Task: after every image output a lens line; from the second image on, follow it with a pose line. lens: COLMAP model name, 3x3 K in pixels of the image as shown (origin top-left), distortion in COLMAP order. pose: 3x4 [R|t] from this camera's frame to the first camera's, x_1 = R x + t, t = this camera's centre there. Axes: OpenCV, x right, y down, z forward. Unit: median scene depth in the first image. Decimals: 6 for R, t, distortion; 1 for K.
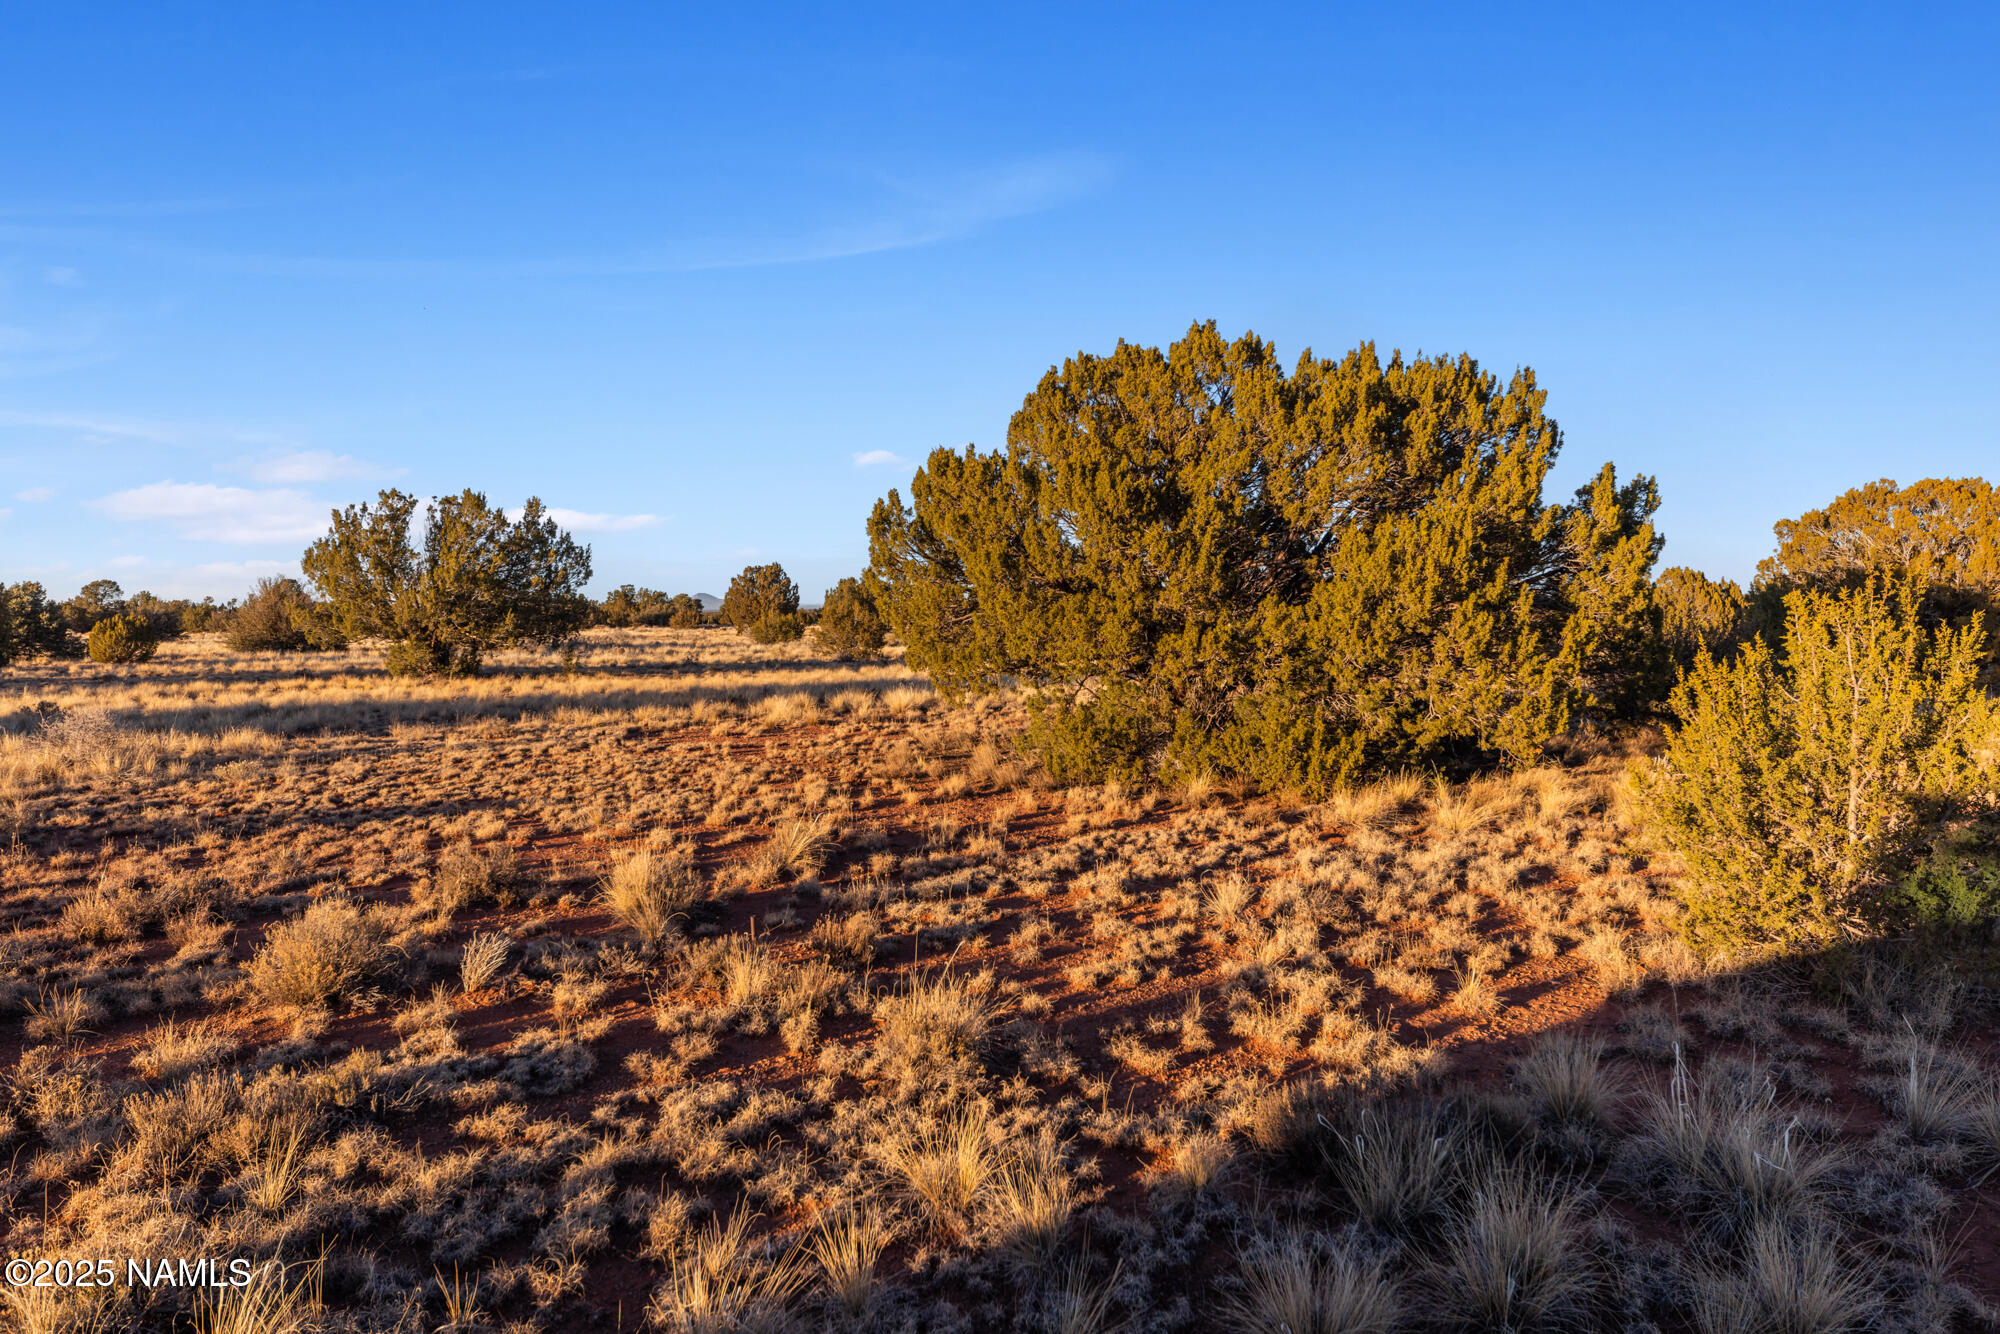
lens RADIAL K [[1370.4, 0, 1017.7], [0, 1370.4, 663.6], [0, 0, 1]] dist [-0.027711, -0.002672]
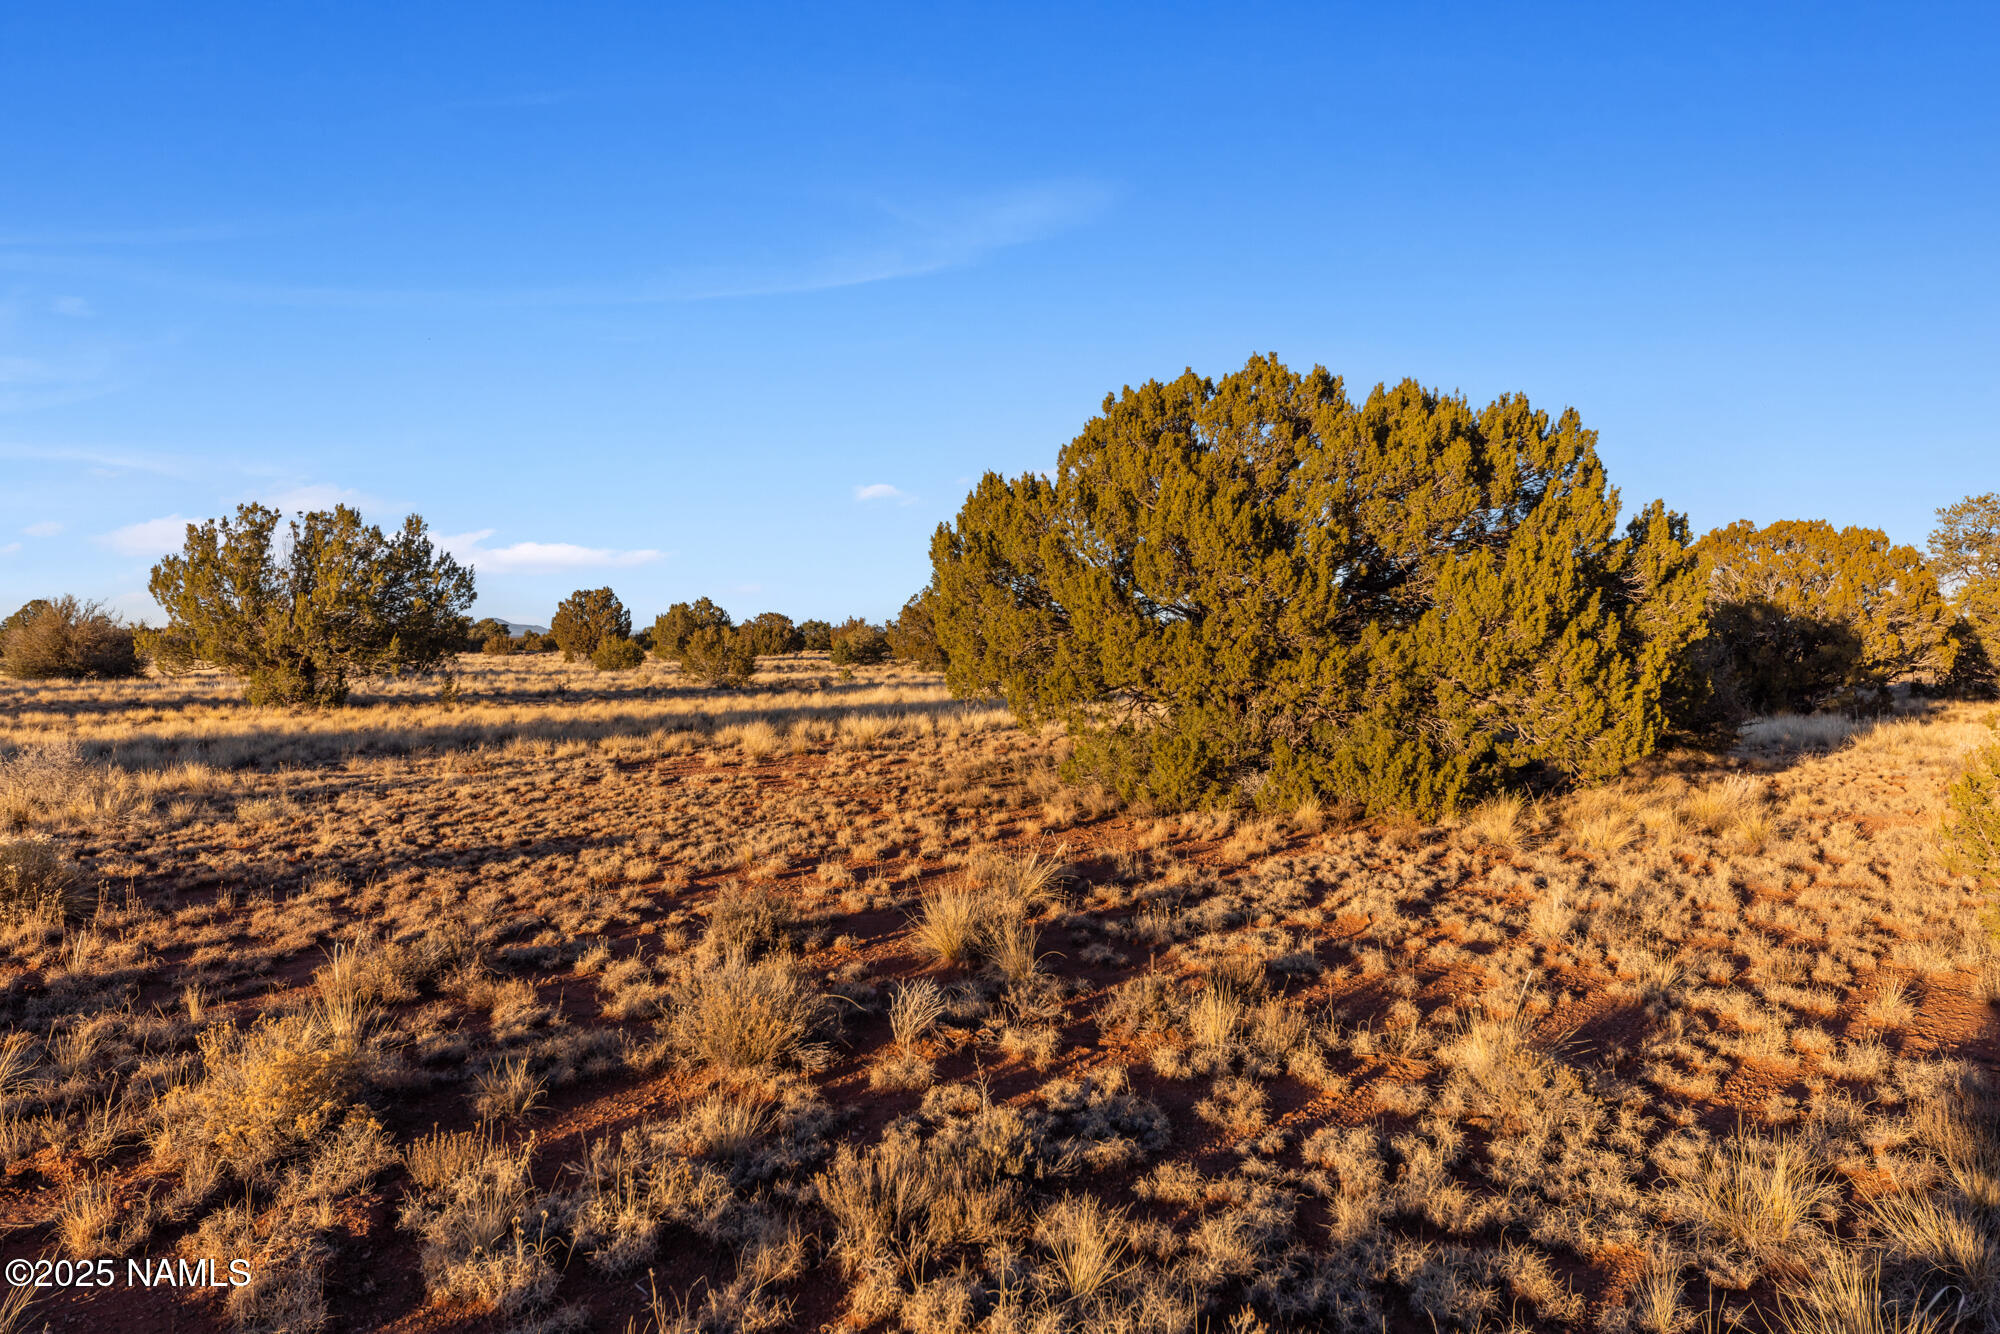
lens RADIAL K [[1370.4, 0, 1001.8], [0, 1370.4, 663.8], [0, 0, 1]] dist [-0.027711, -0.002672]
pose [[0.988236, 0.001408, 0.152930, -0.213438], [0.001687, 0.999796, -0.020103, 0.000802], [-0.152928, 0.020125, 0.988032, 0.029891]]
